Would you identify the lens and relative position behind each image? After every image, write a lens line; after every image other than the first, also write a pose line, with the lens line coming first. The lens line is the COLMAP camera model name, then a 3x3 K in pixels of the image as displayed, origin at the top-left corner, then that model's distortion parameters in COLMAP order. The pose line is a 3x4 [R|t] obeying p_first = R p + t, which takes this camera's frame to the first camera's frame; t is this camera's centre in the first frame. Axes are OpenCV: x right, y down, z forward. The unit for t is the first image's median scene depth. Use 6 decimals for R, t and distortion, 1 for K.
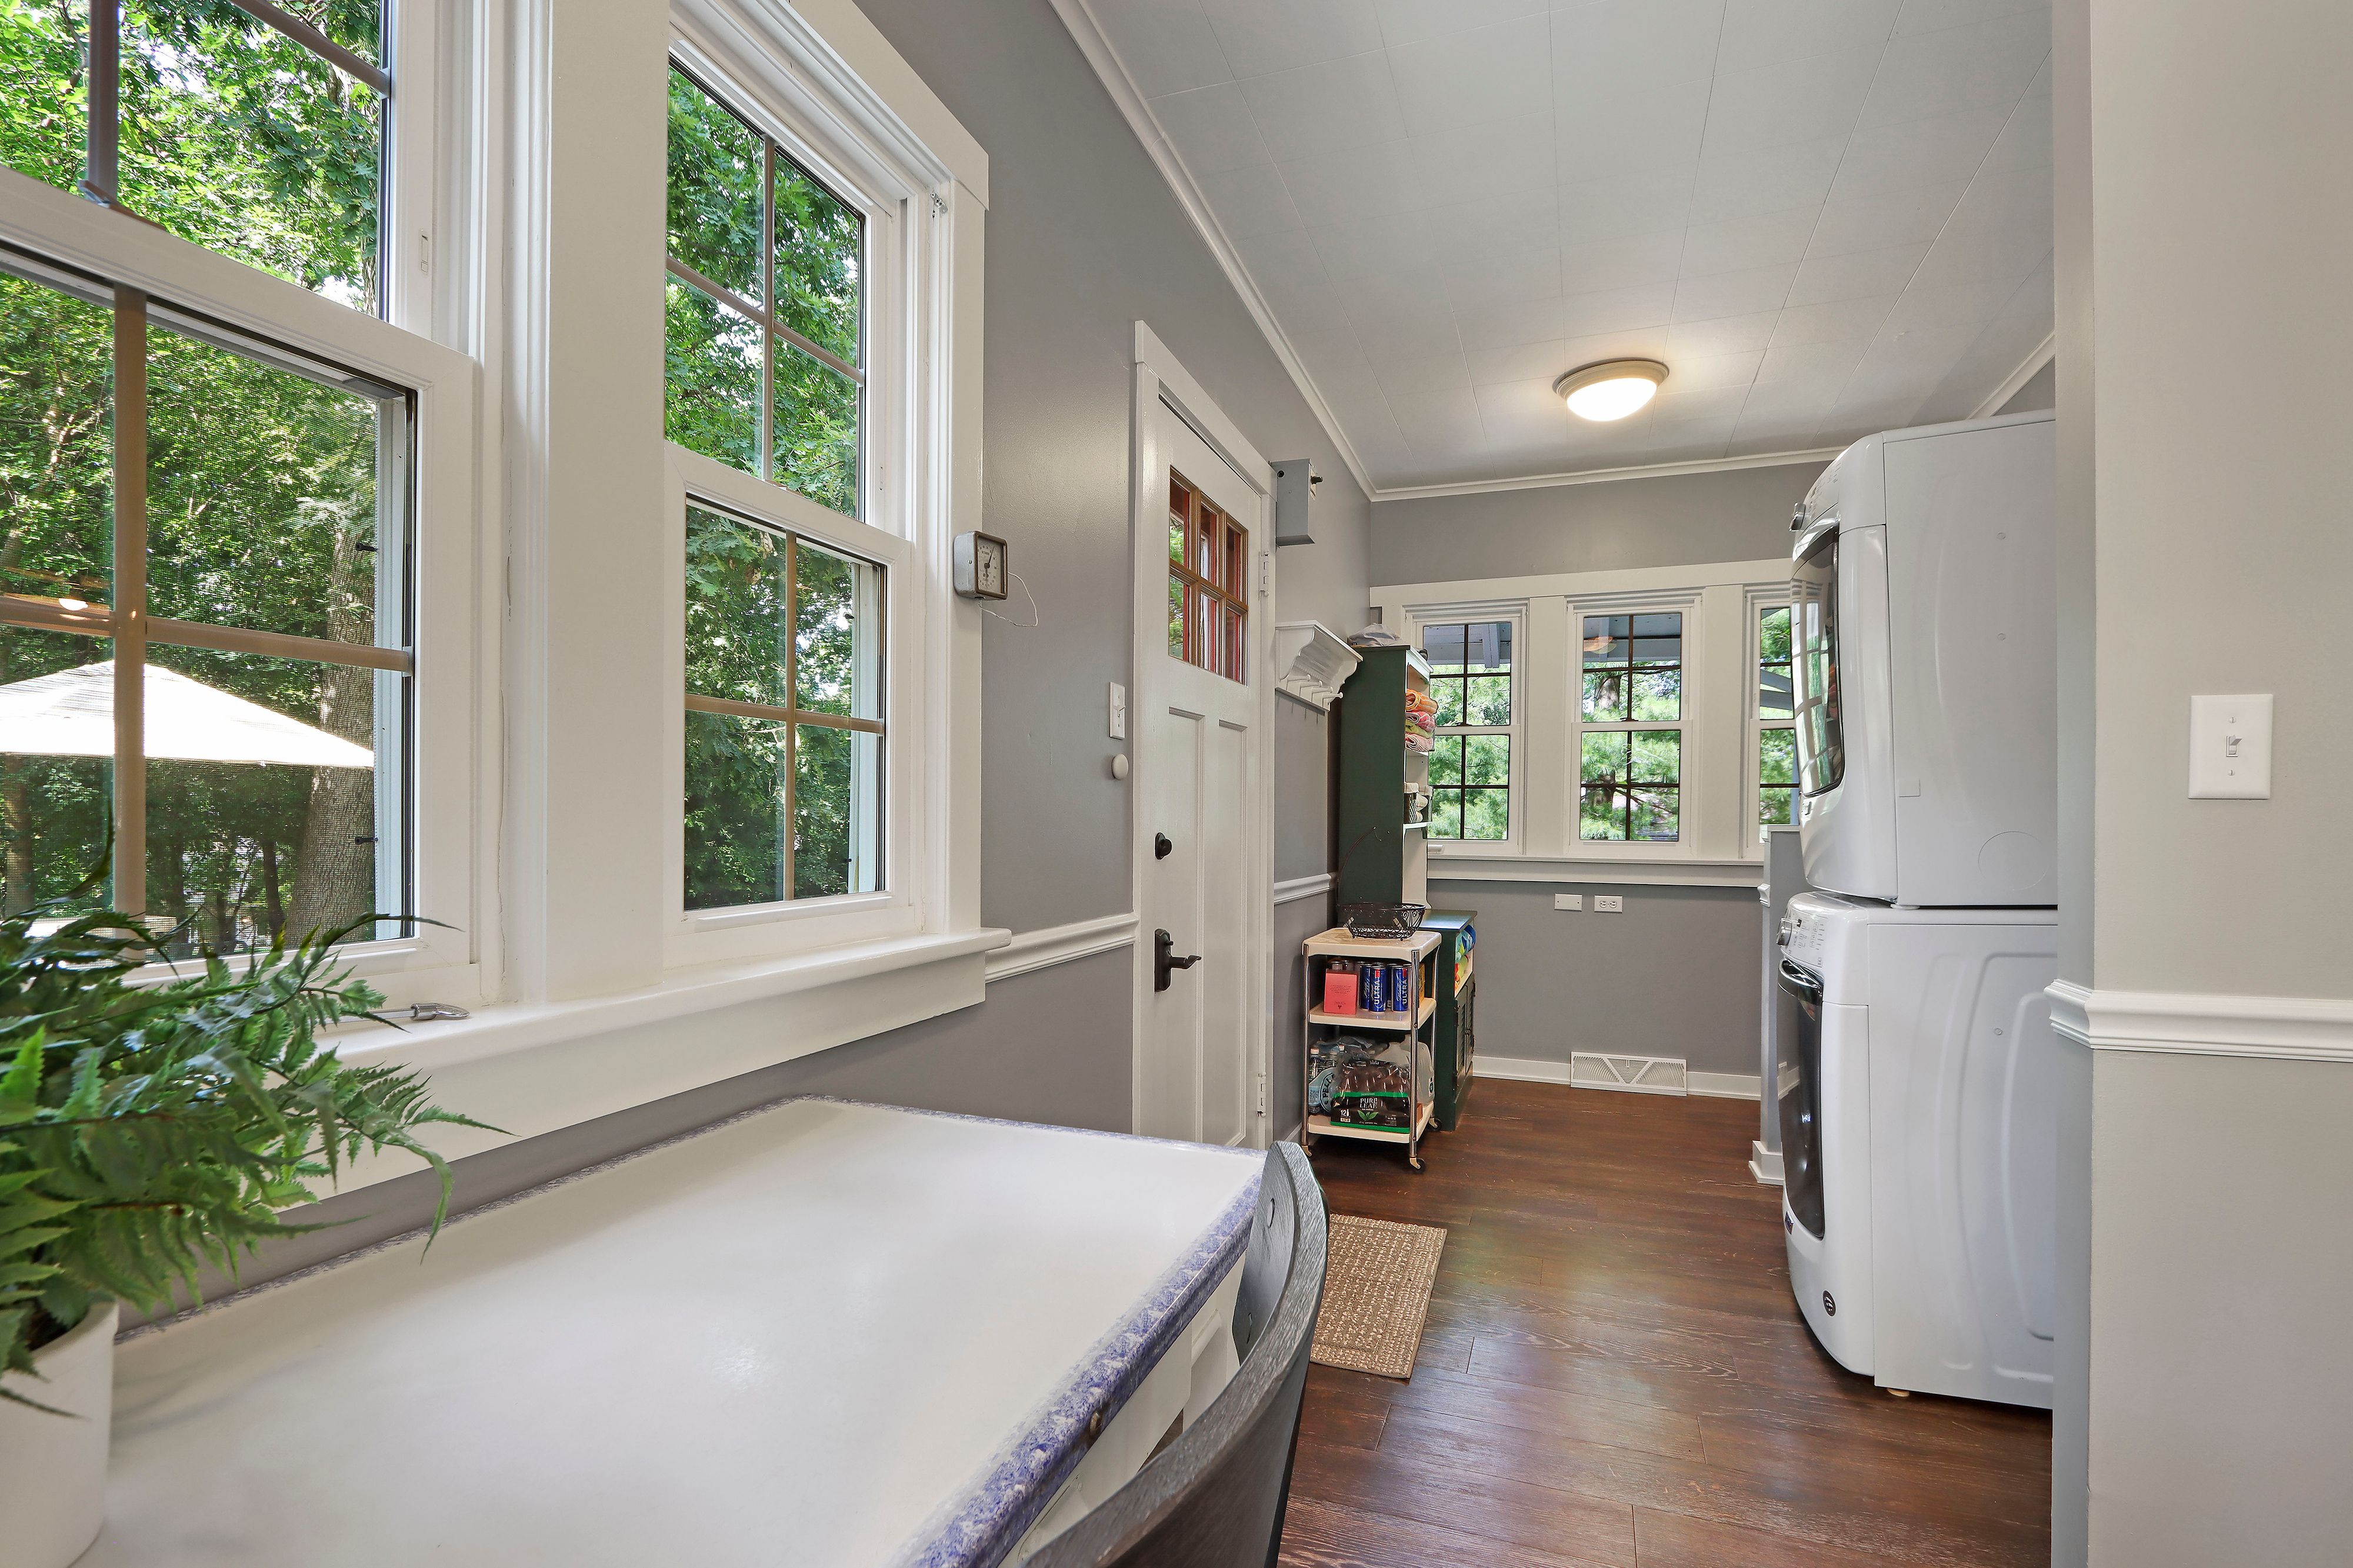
lens RADIAL K [[1096.1, 0, 1169.8], [0, 1096.1, 801.8], [0, 0, 1]] dist [0.001772, 0.000648]
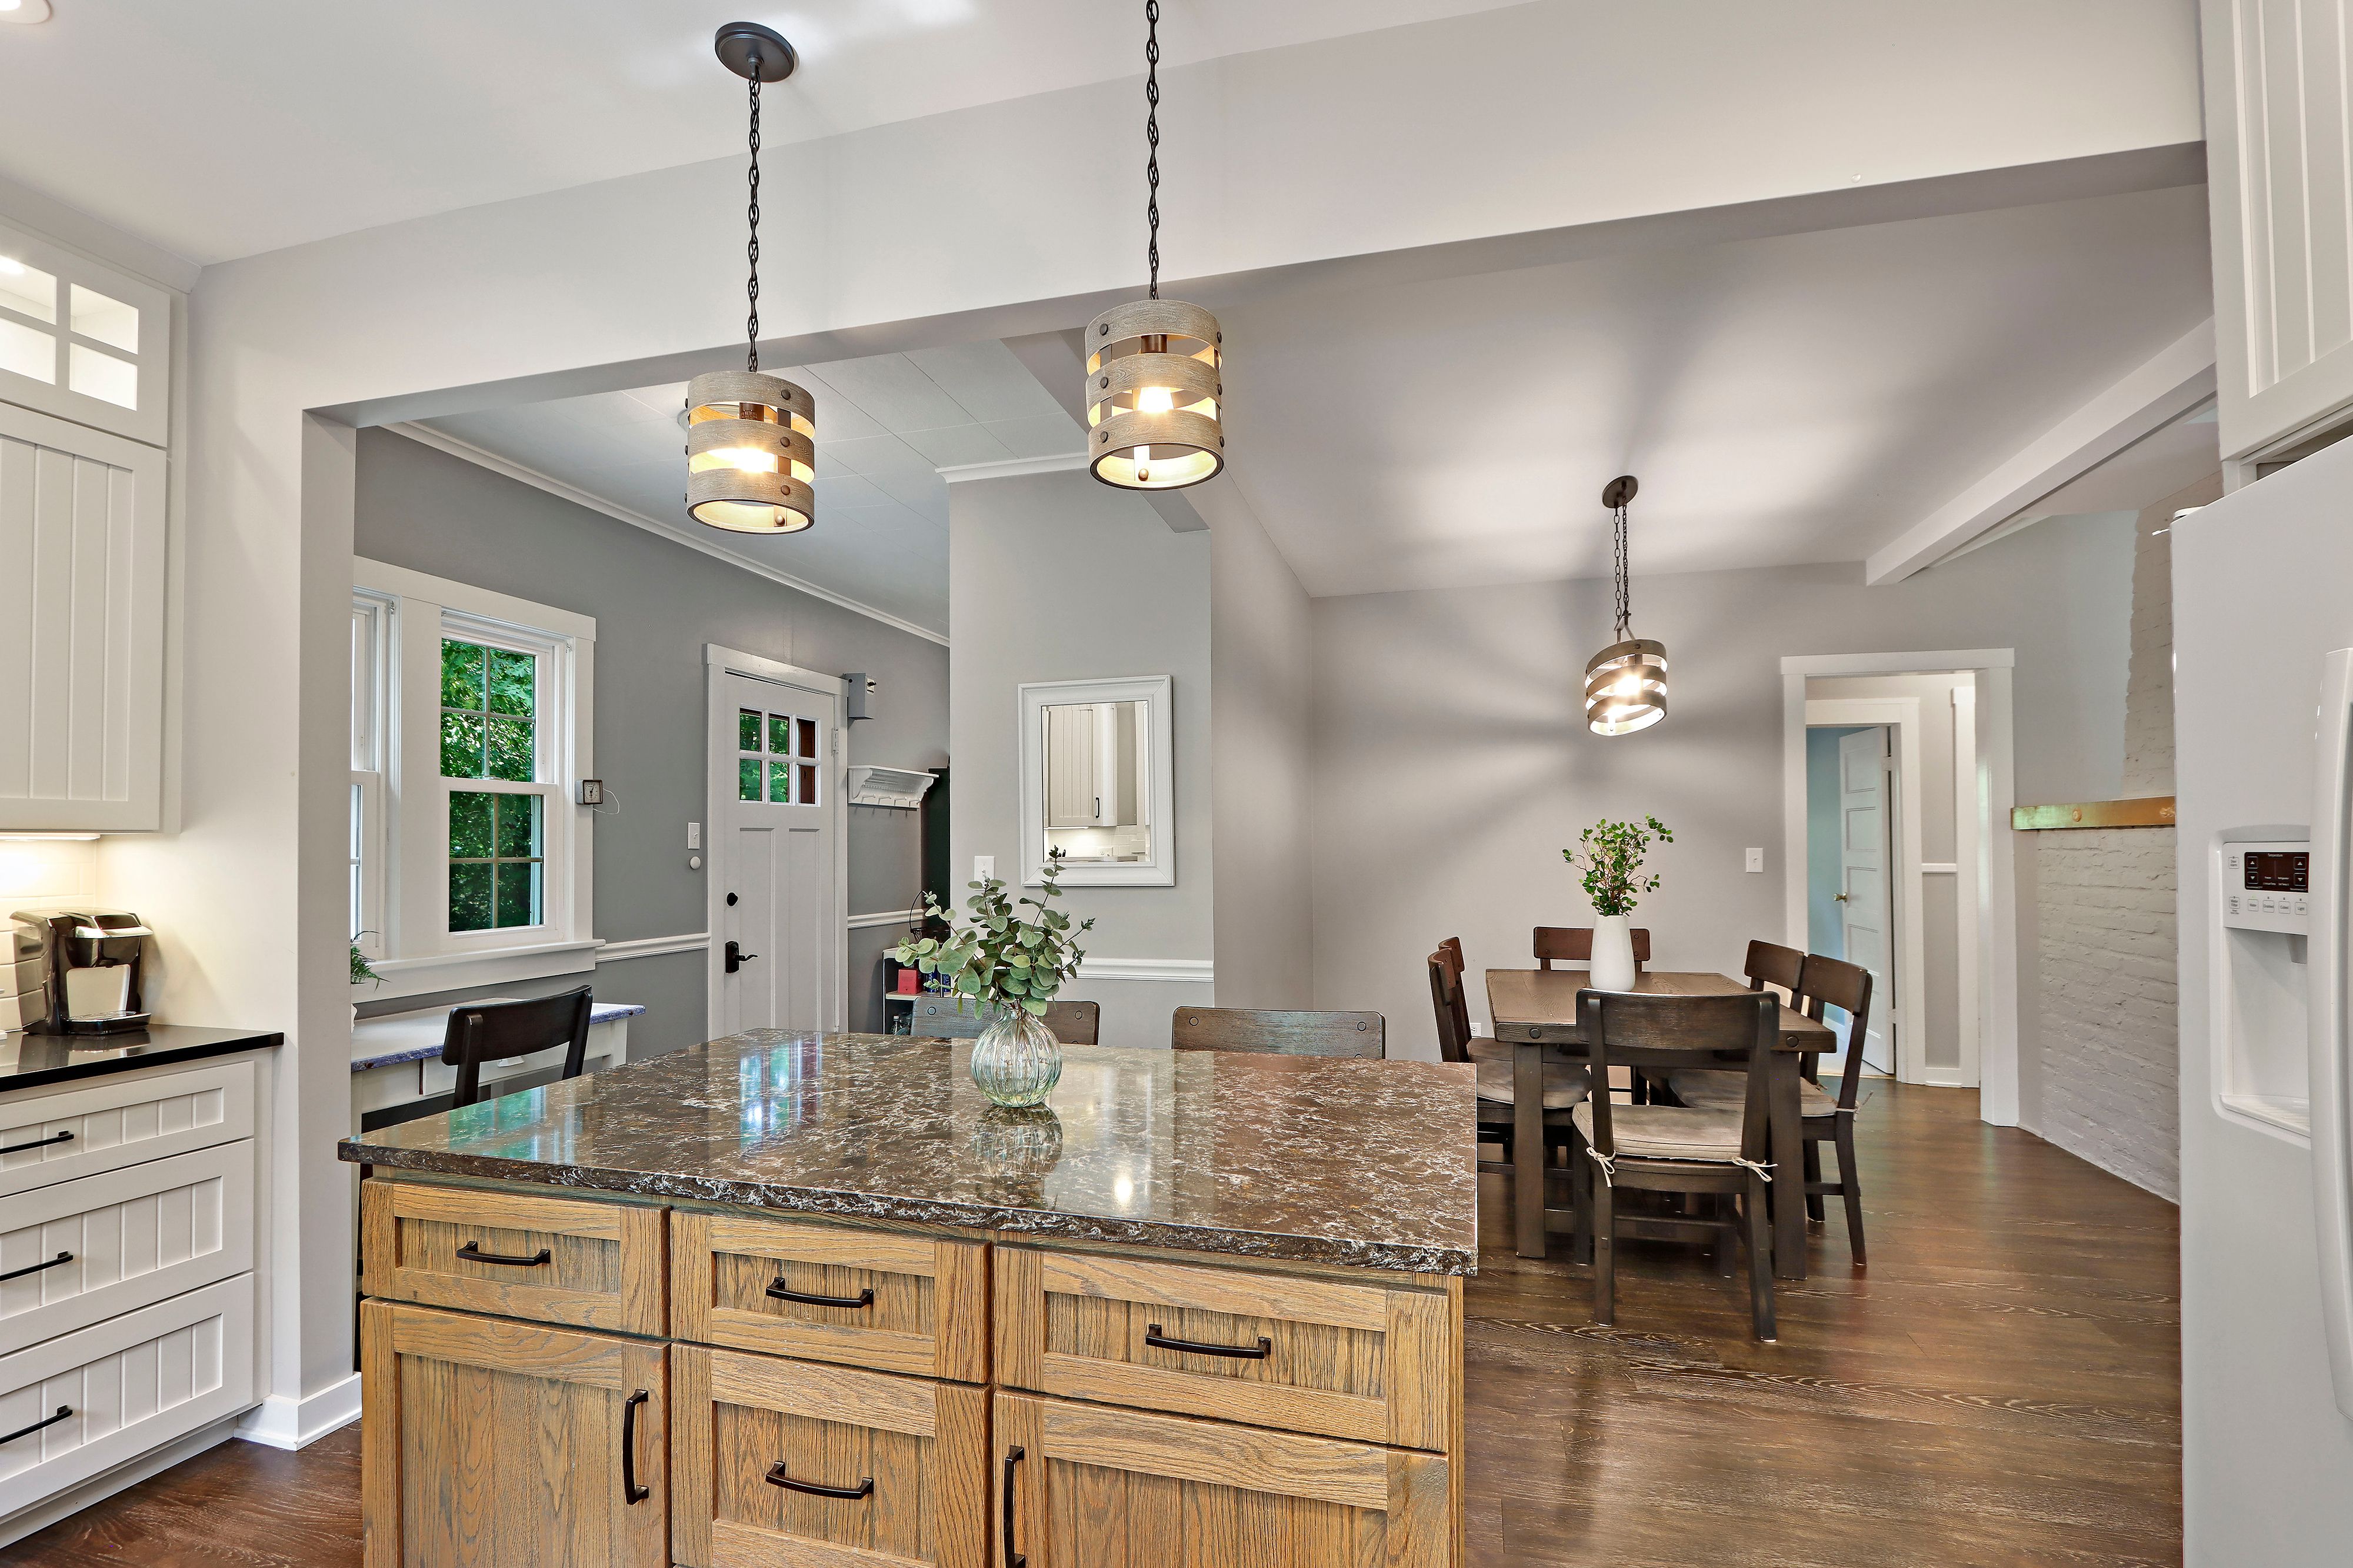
lens RADIAL K [[1096.1, 0, 1176.6], [0, 1096.1, 833.8], [0, 0, 1]] dist [0.001772, 0.000648]
pose [[0.995847, 0.000676, 0.091039, 0.900090], [-0.000906, 0.999997, 0.002481, -0.124135], [-0.091037, -0.002553, 0.995844, -1.543285]]
